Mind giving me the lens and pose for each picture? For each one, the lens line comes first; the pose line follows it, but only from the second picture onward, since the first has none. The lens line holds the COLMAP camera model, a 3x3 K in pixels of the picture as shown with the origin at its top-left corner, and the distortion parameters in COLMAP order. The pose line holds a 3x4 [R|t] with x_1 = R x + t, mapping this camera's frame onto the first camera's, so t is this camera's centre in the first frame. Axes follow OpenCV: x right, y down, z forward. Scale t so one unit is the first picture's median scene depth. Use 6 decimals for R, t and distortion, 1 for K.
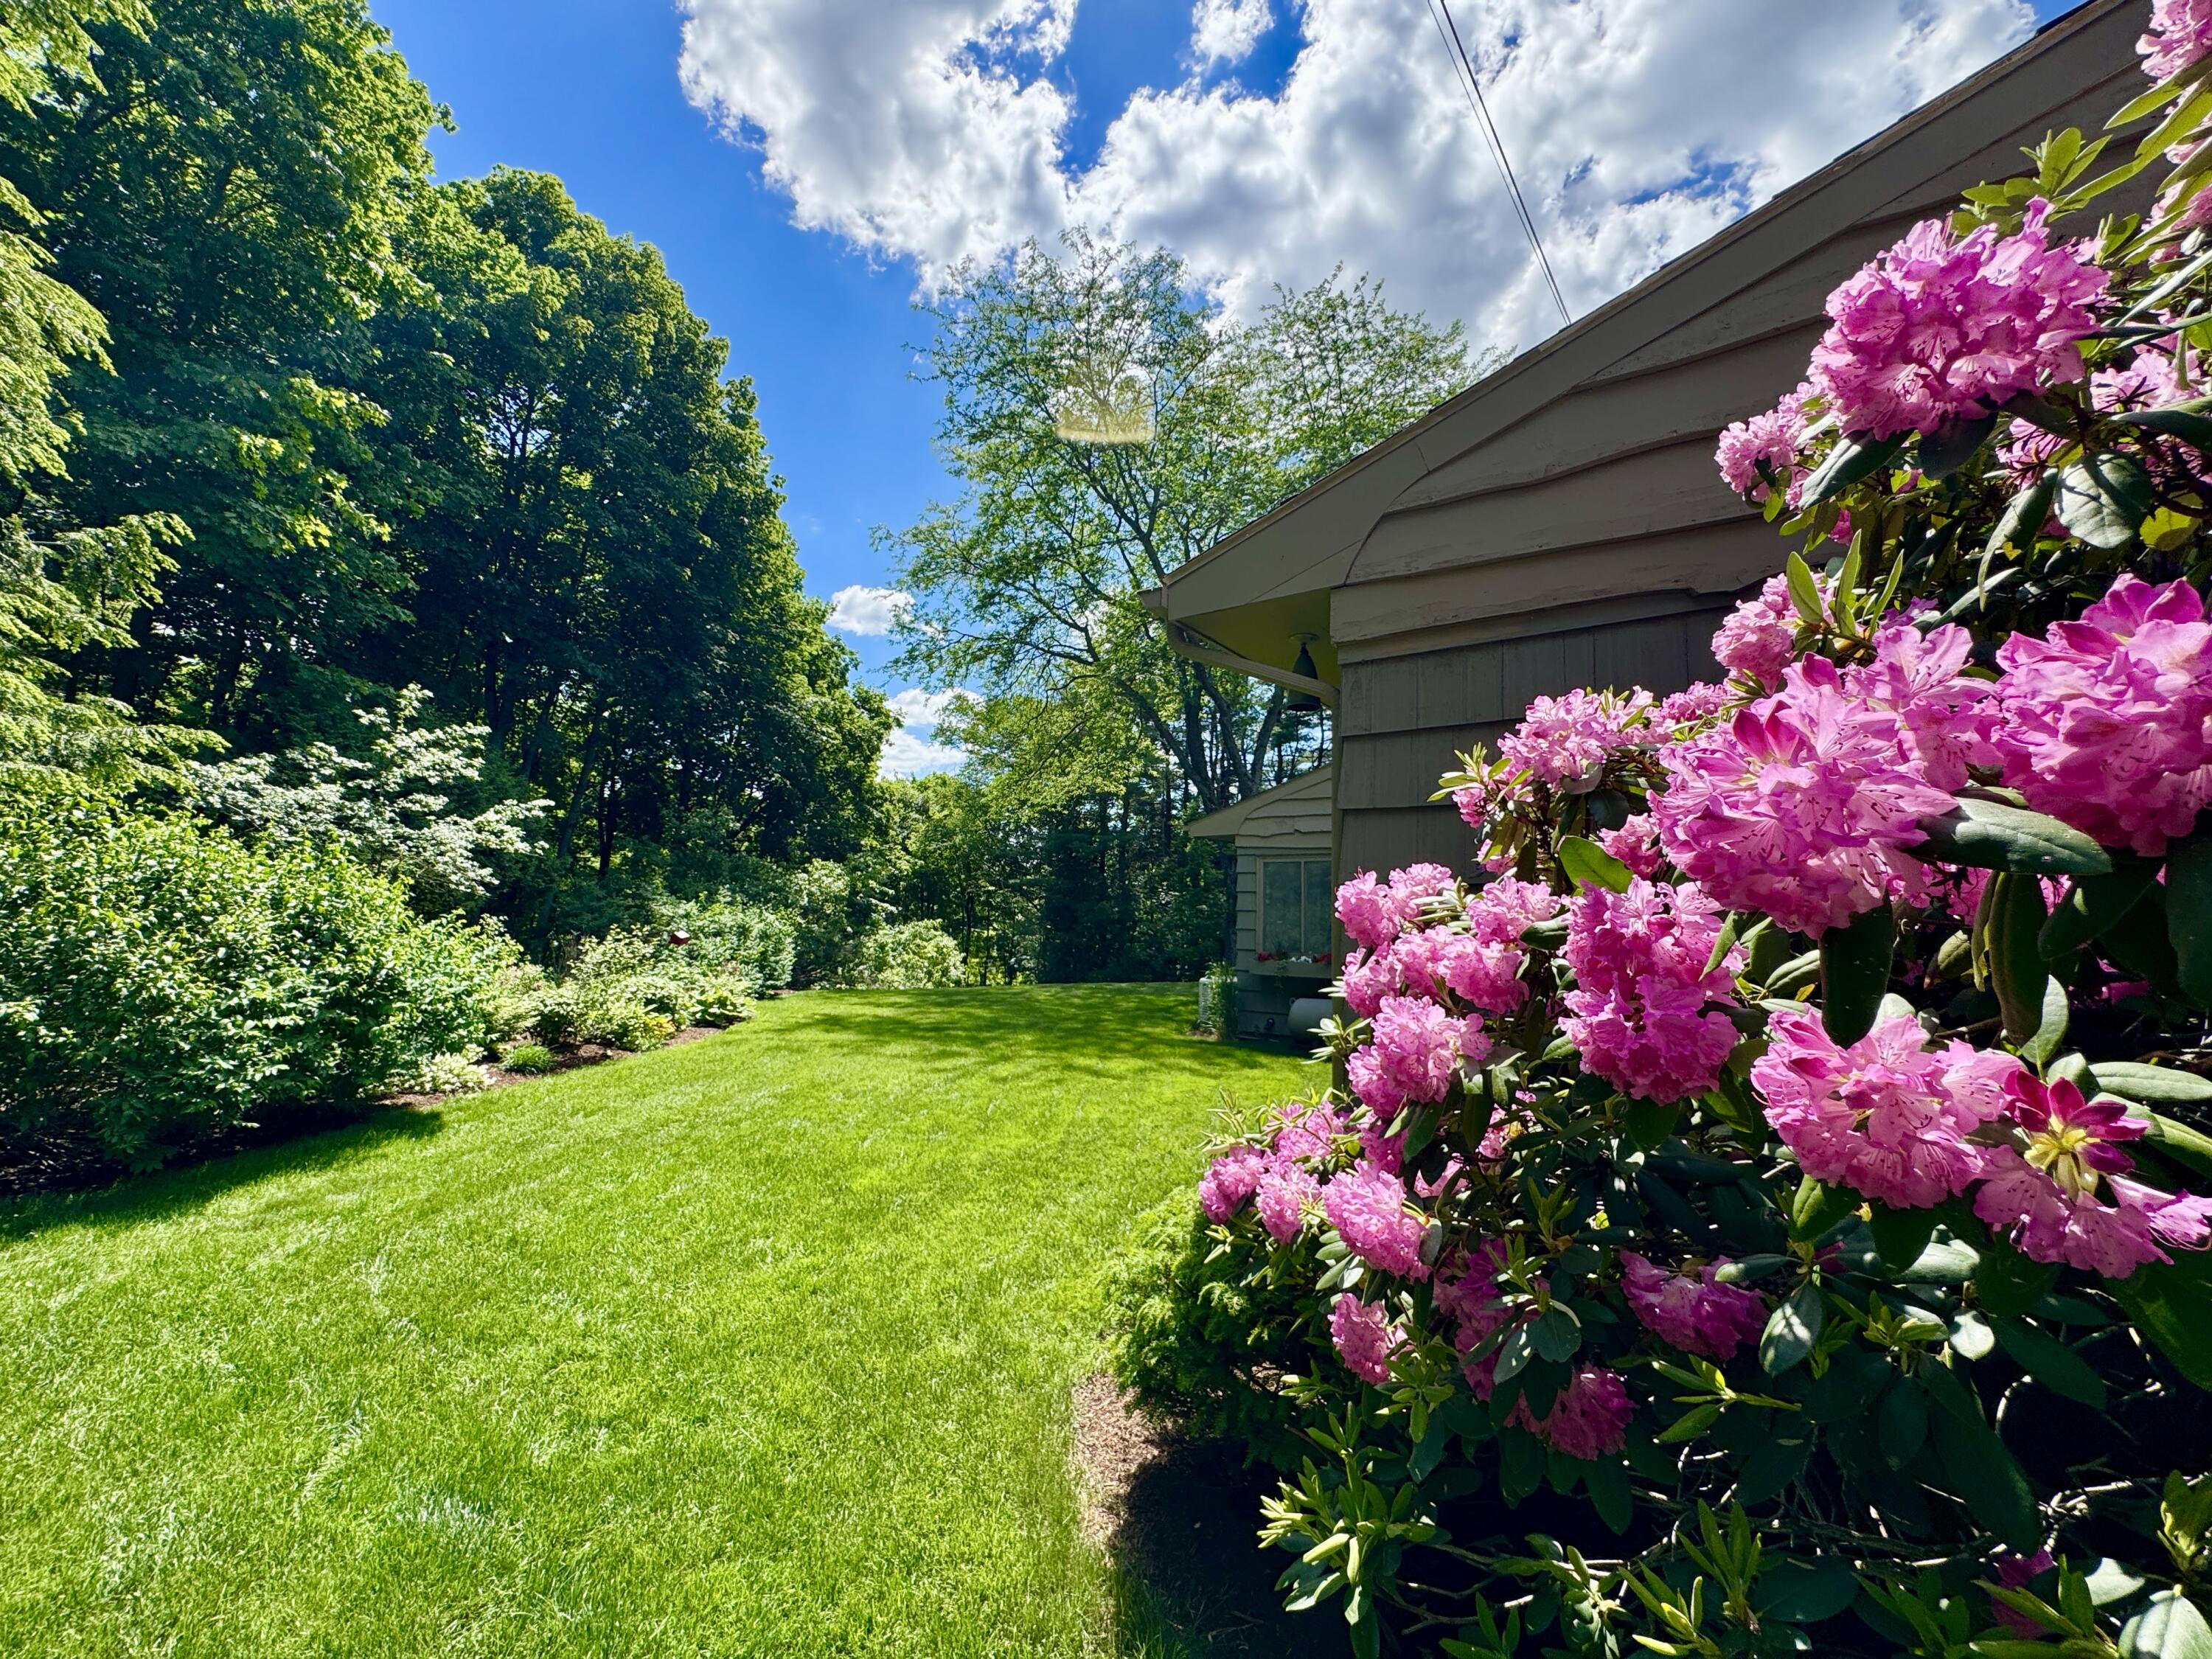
lens RADIAL K [[885.8, 0, 1107.0], [0, 885.8, 830.3], [0, 0, 1]] dist [-0.003355, 0.001005]
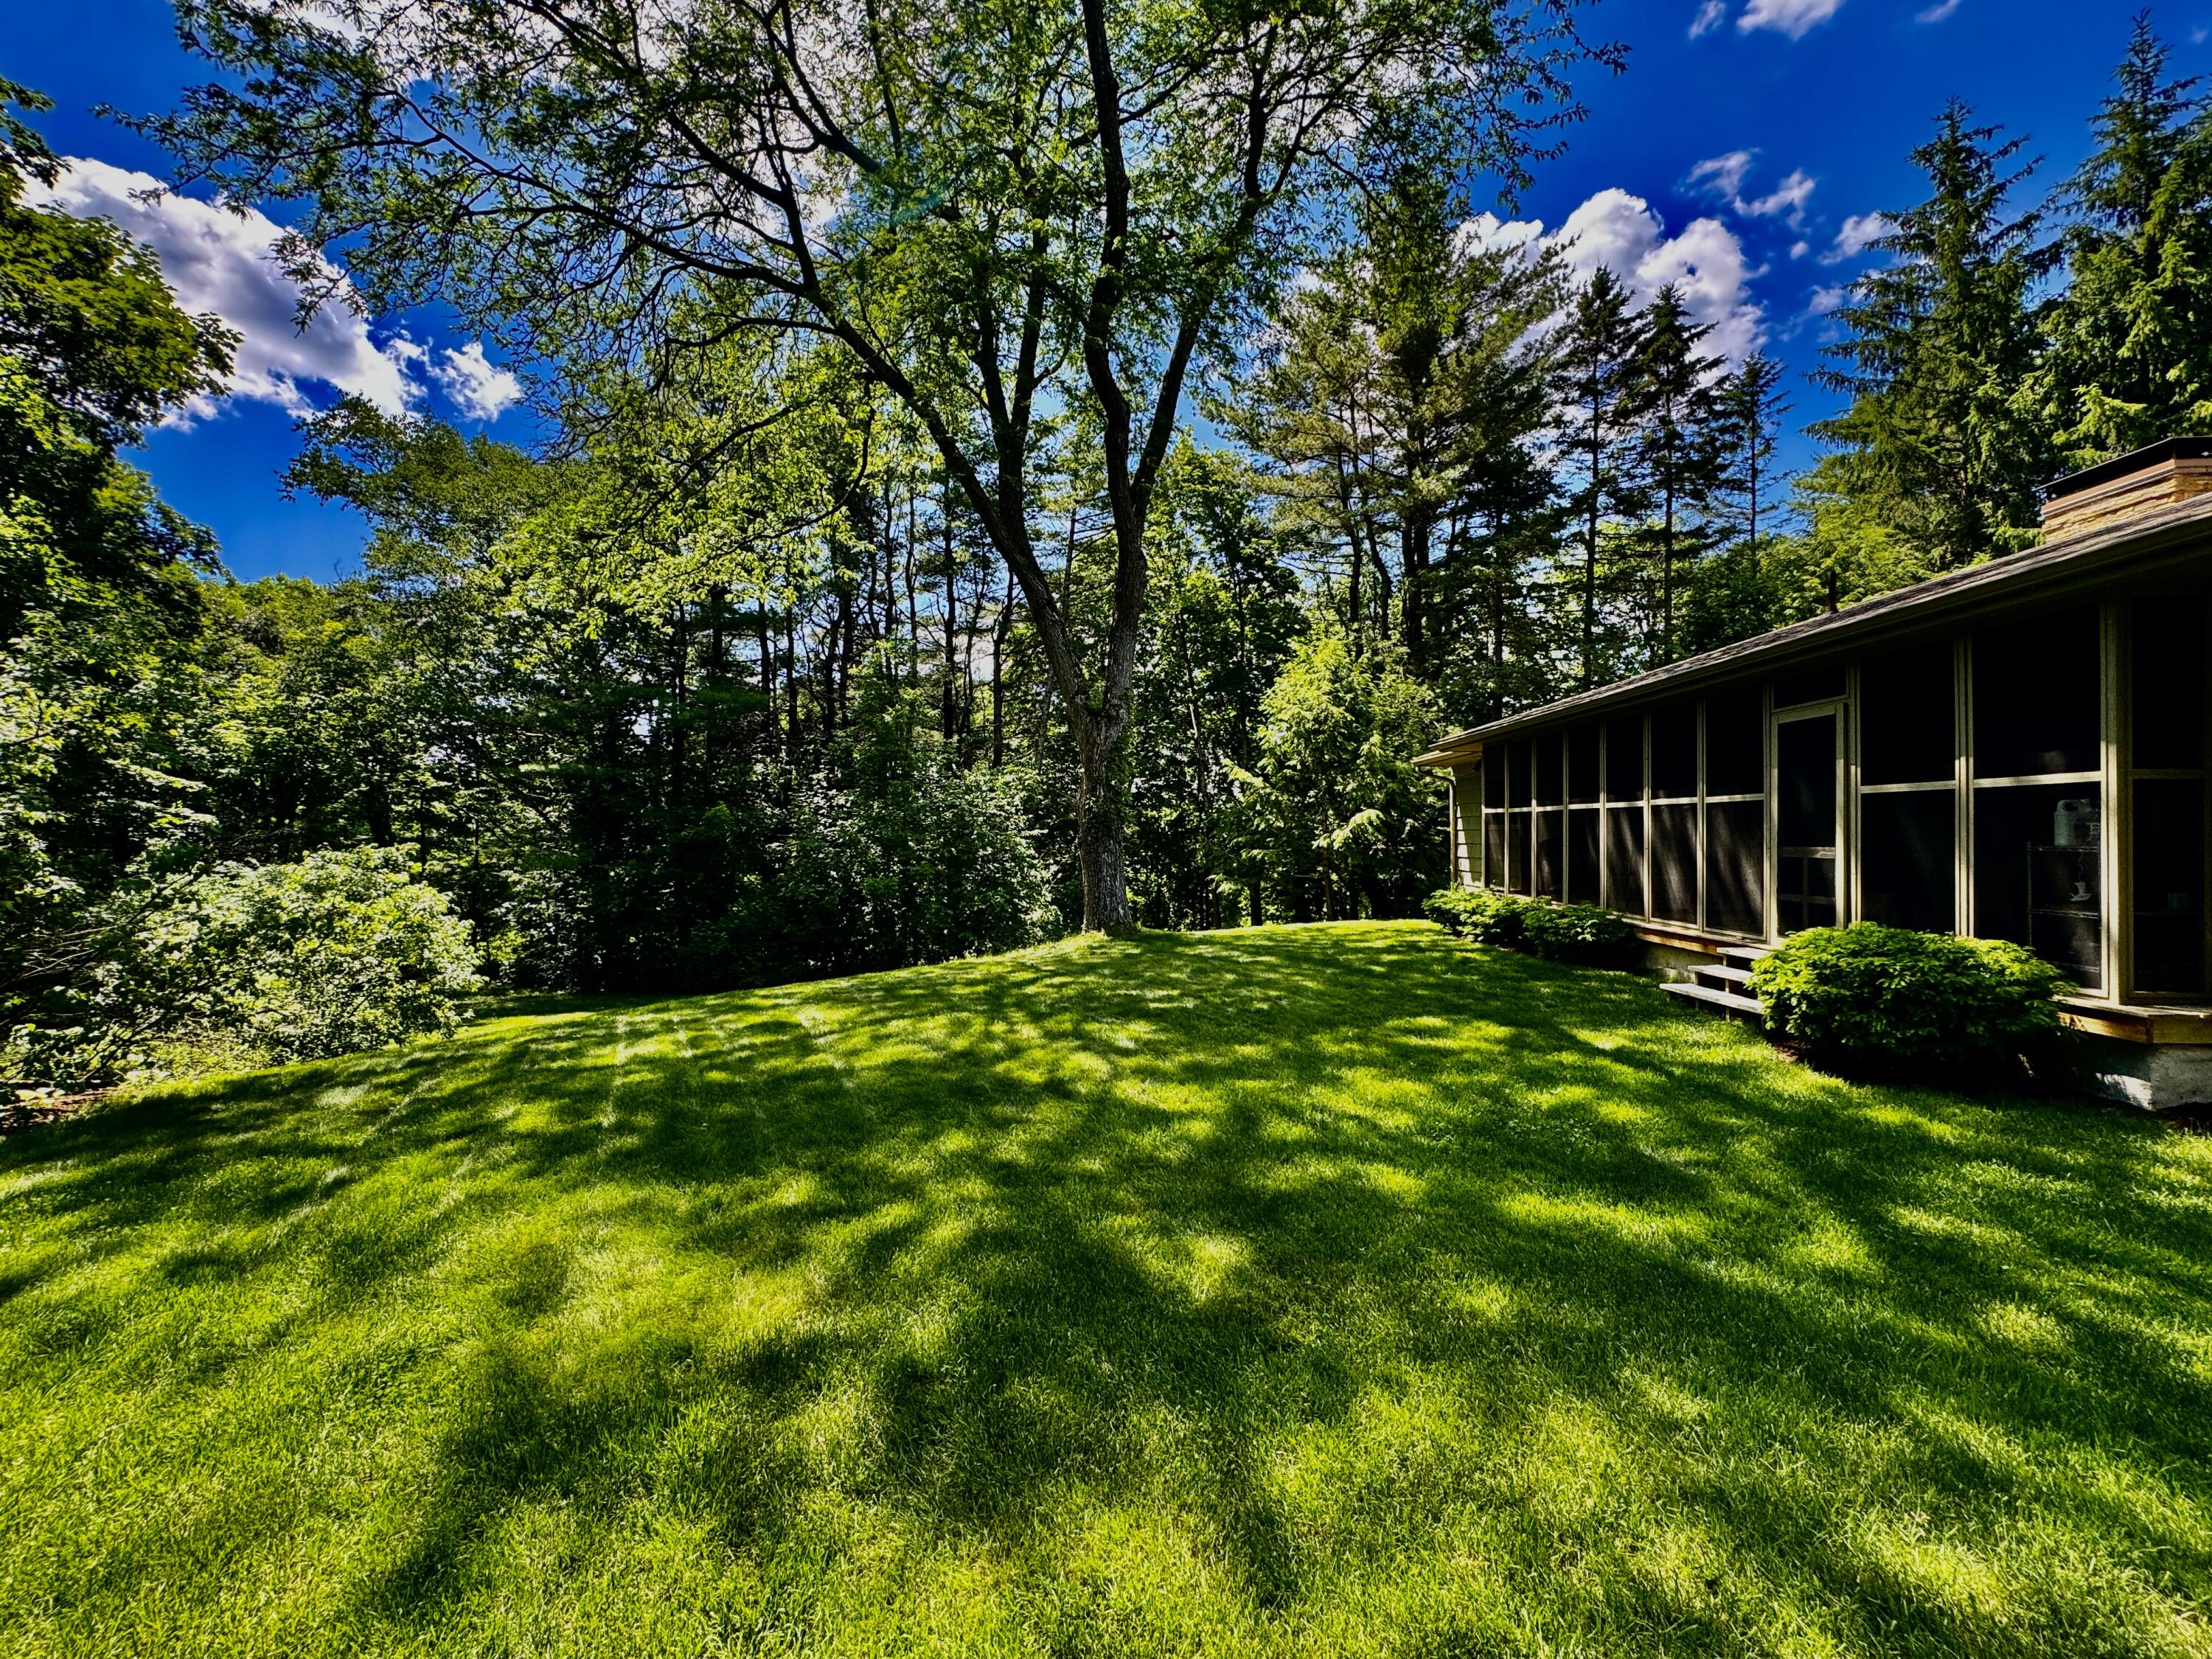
lens RADIAL K [[885.8, 0, 1120.2], [0, 885.8, 846.8], [0, 0, 1]] dist [-0.003355, 0.001005]
pose [[0.830353, -0.030517, 0.556401, -0.142159], [-0.033210, 0.994014, 0.104081, 0.047926], [-0.556247, -0.104902, 0.824370, 0.487907]]
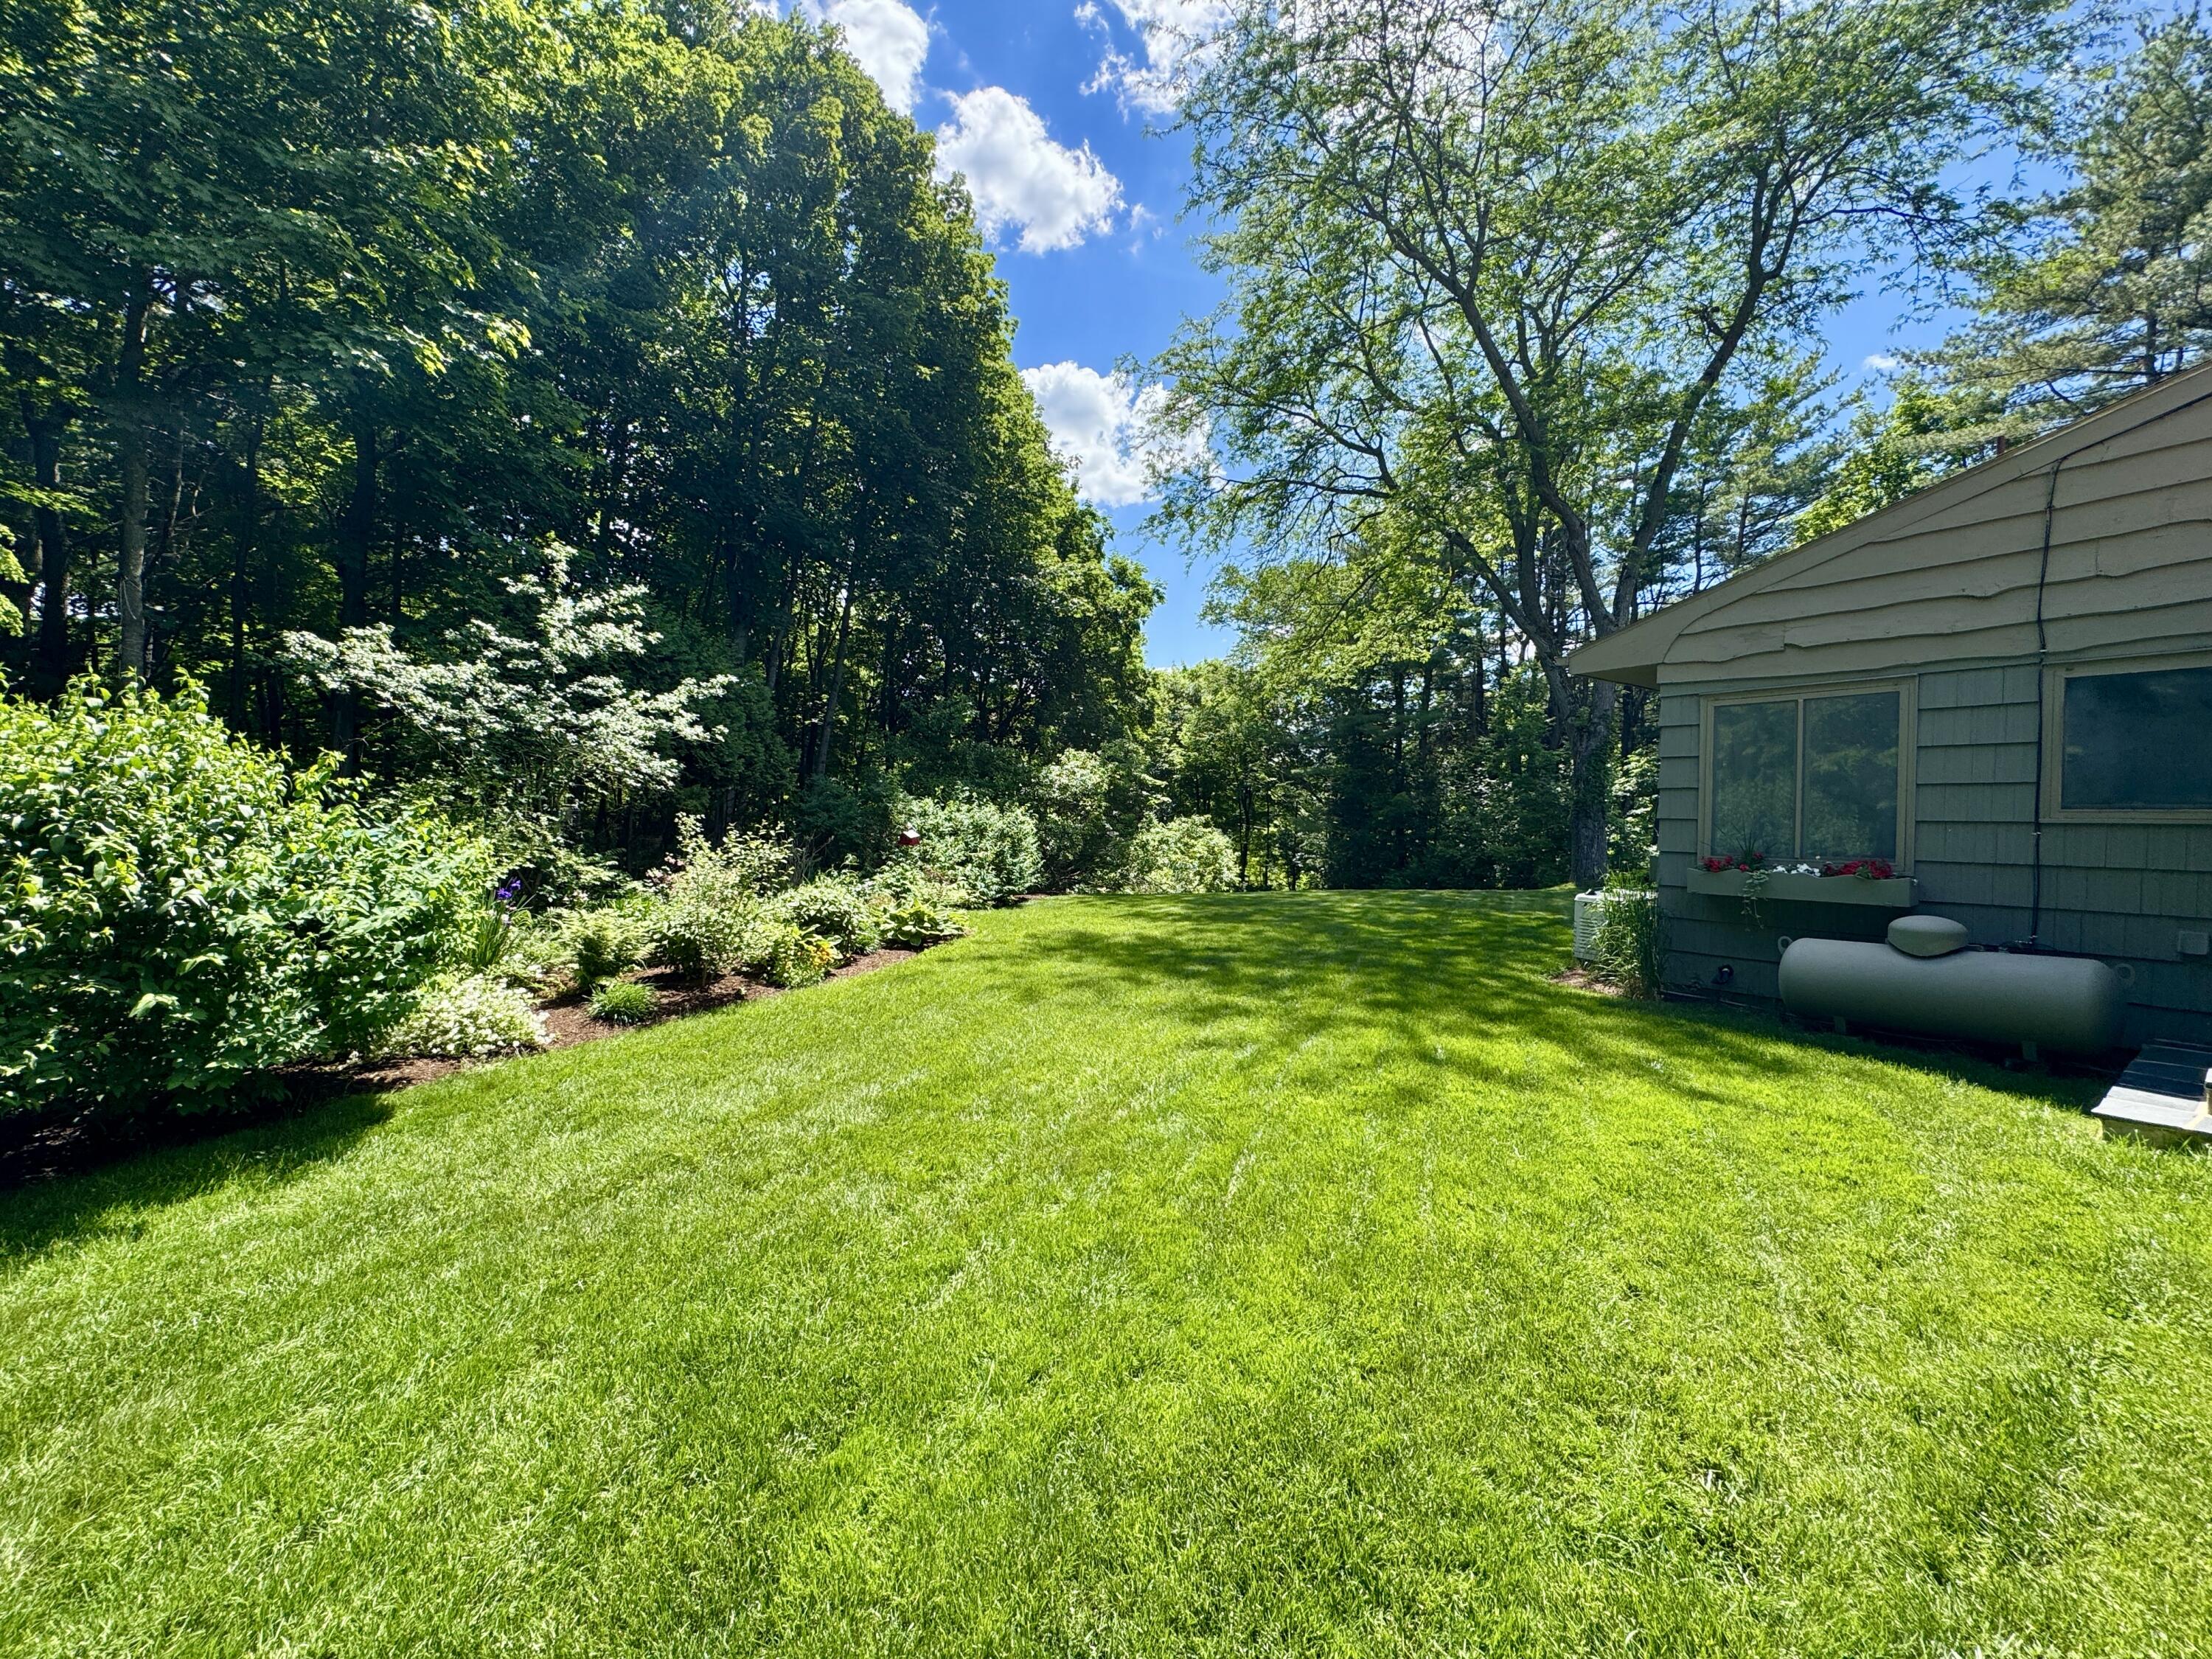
lens RADIAL K [[885.8, 0, 1105.2], [0, 885.8, 833.3], [0, 0, 1]] dist [-0.003355, 0.001005]
pose [[0.949603, -0.006643, -0.313384, -0.010718], [0.043678, 0.992826, 0.111306, 0.015377], [0.310396, -0.119385, 0.943081, 0.128995]]
